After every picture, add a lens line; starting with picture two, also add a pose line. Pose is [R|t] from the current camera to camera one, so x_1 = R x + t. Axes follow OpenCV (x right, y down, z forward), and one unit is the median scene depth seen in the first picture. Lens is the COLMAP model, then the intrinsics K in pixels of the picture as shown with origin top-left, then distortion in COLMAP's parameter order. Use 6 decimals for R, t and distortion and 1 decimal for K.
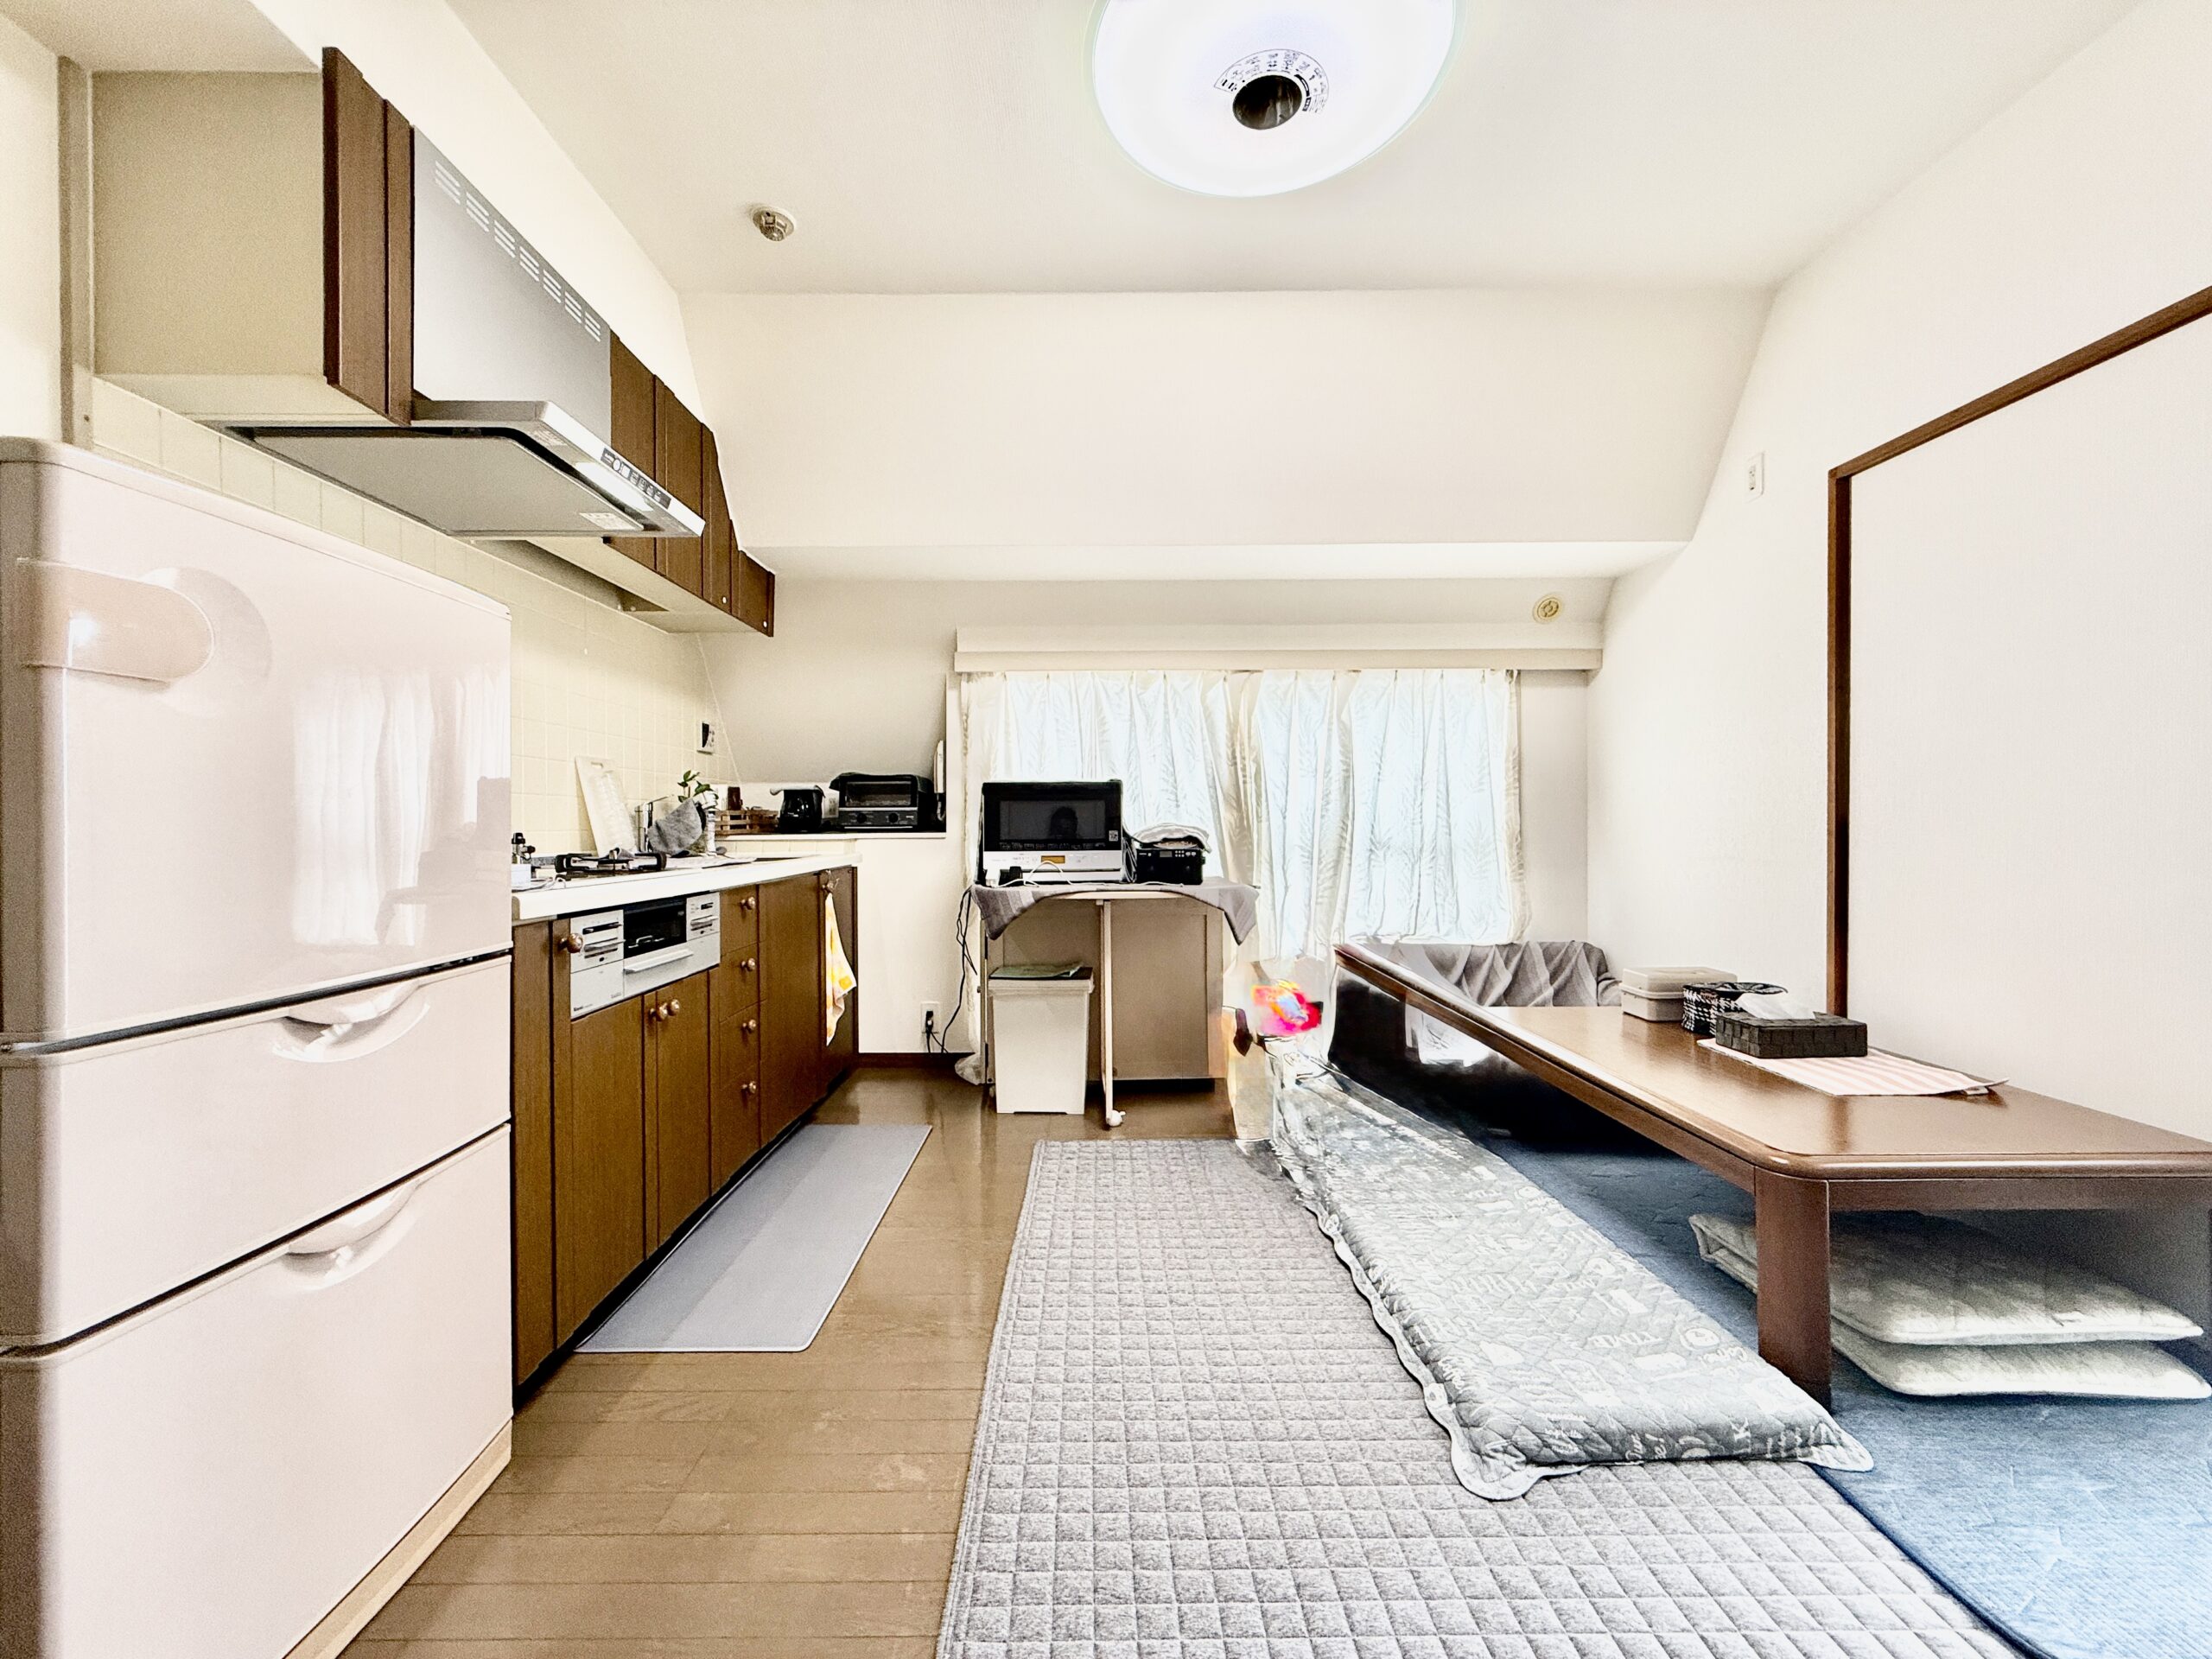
lens RADIAL K [[882.3, 0, 1099.8], [0, 882.3, 830.8], [0, 0, 1]] dist [-0.000384, -0.000185]
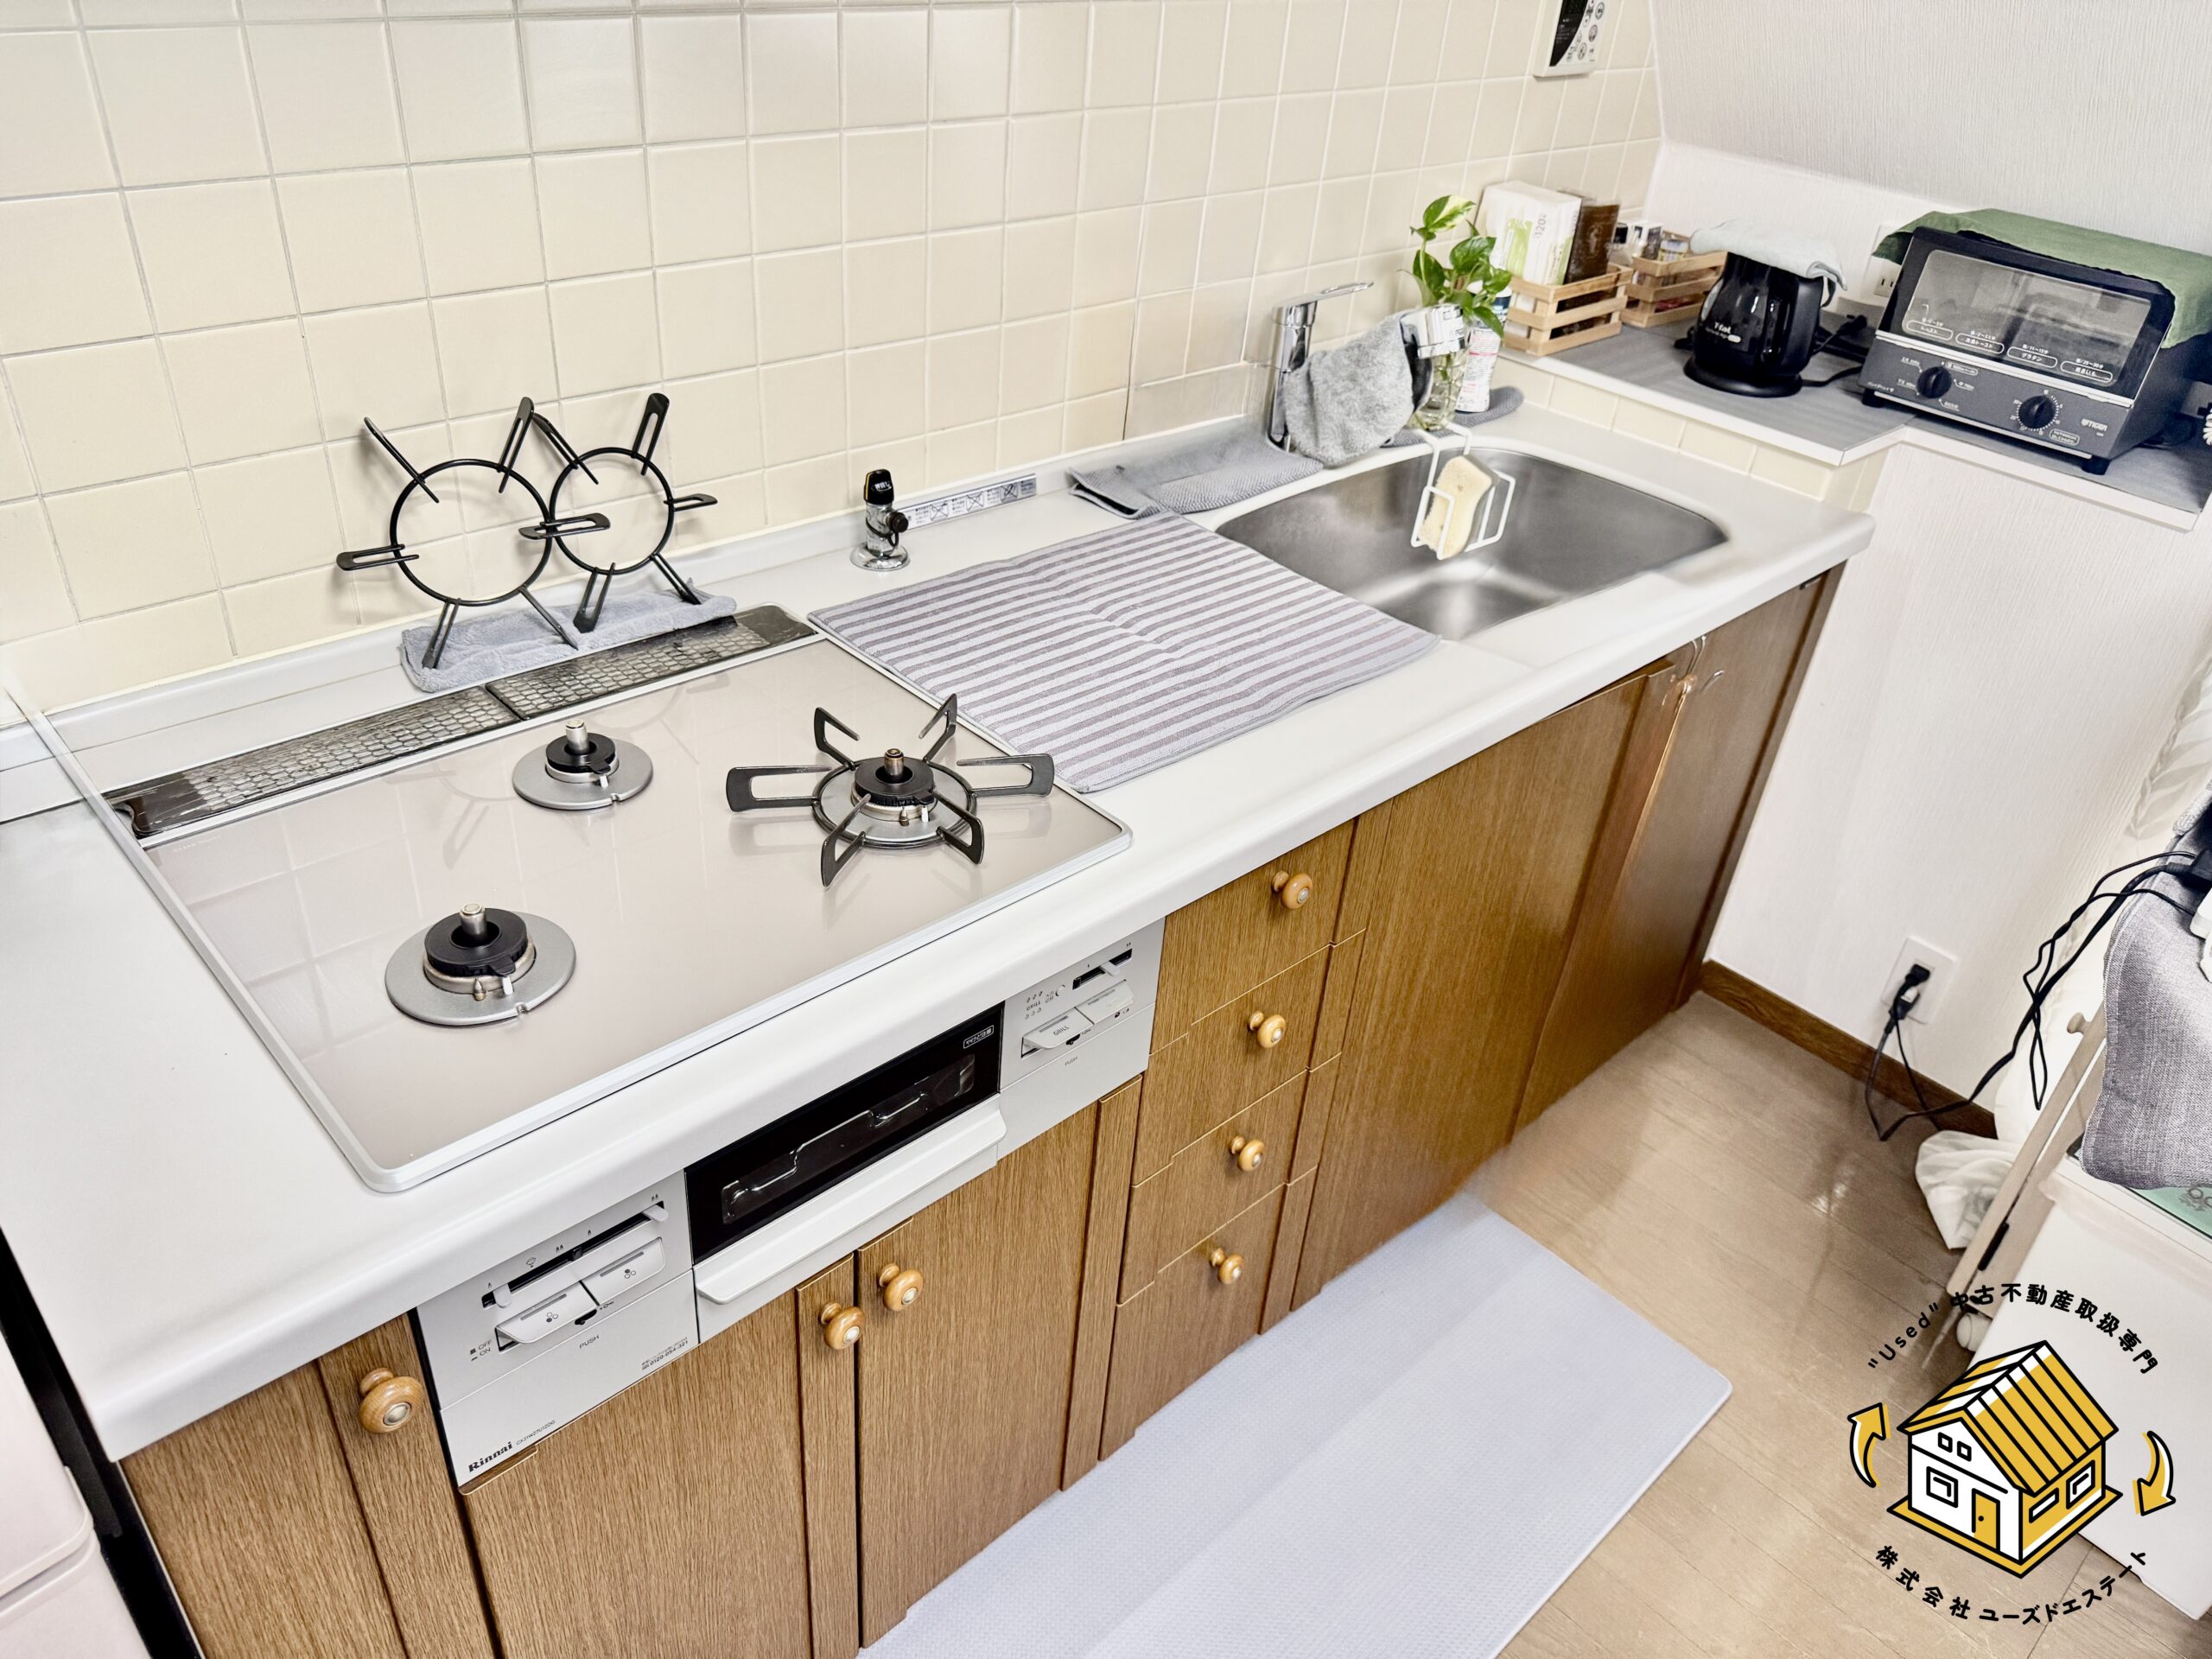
lens RADIAL K [[1574.6, 0, 1110.4], [0, 1574.6, 835.9], [0, 0, 1]] dist [0.008932, -0.003179]
pose [[0.685323, 0.447260, -0.574709, -0.095340], [-0.079713, 0.830507, 0.551275, -0.218670], [0.723863, -0.331990, 0.604818, 0.505456]]
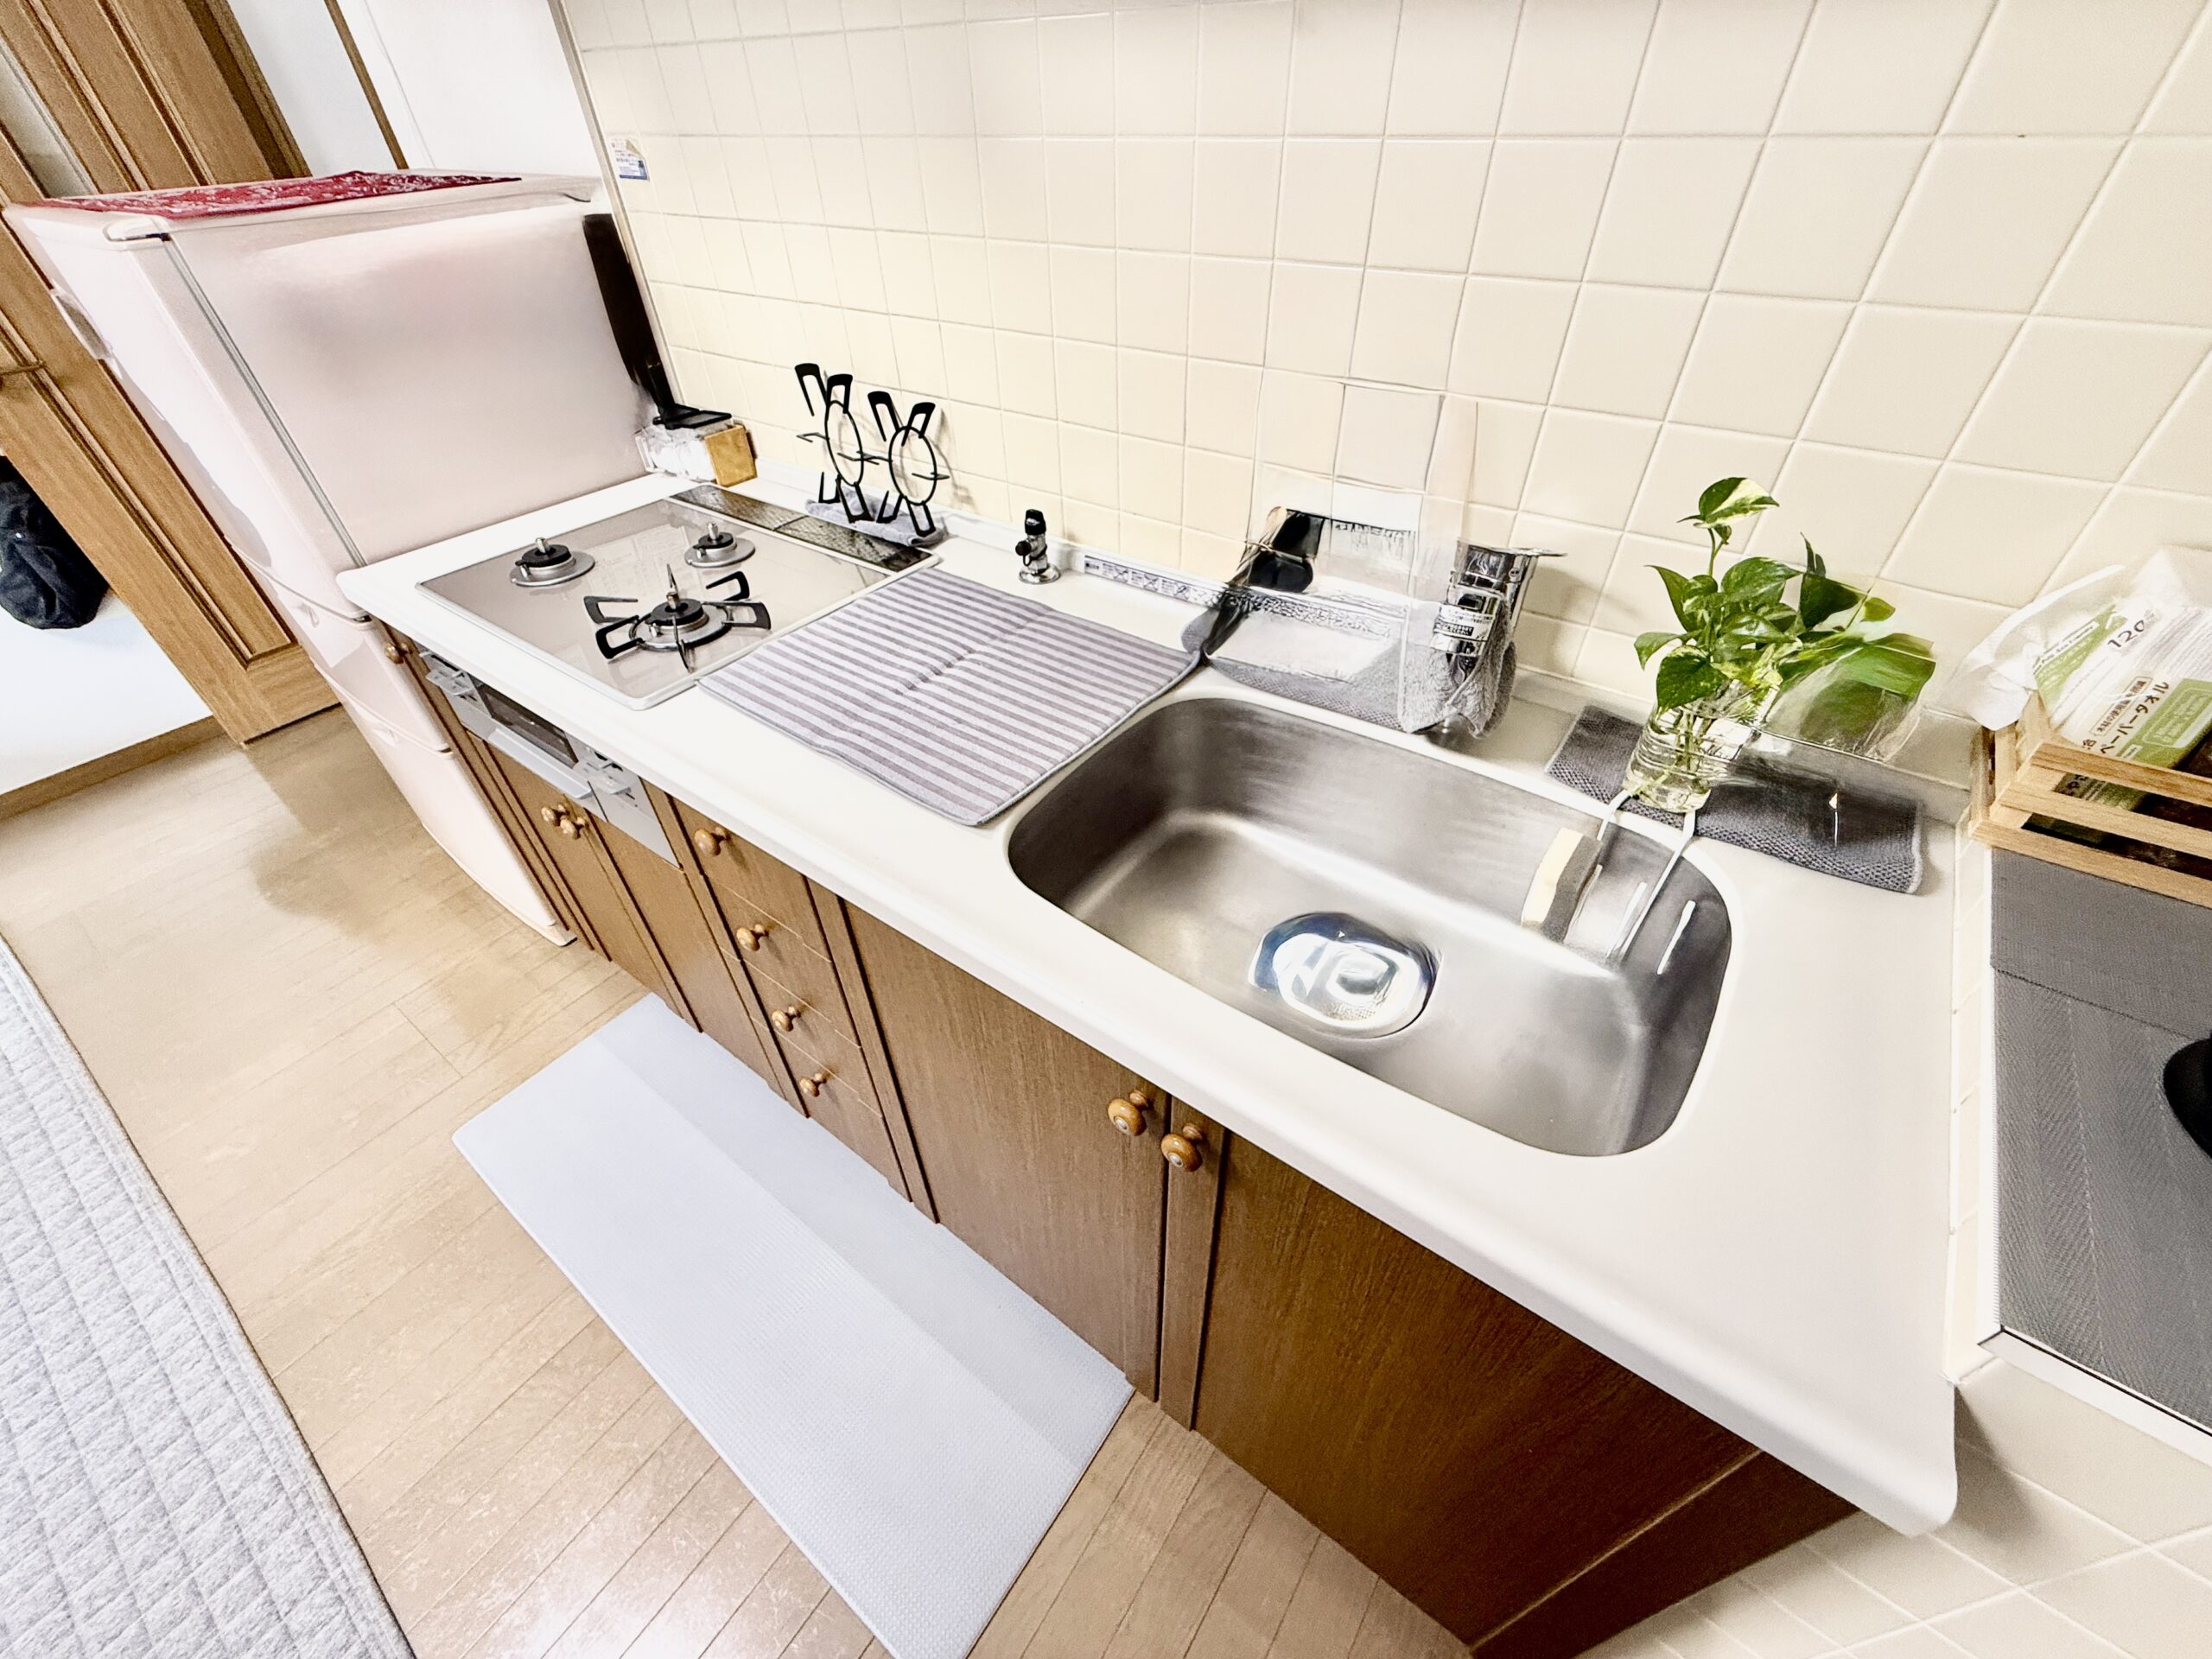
lens RADIAL K [[882.3, 0, 1106.3], [0, 882.3, 830.7], [0, 0, 1]] dist [-0.000384, -0.000185]
pose [[-0.585510, 0.538832, -0.605671, -0.212726], [0.023698, 0.758187, 0.651607, -0.170758], [0.810318, 0.367169, -0.456696, 1.155499]]
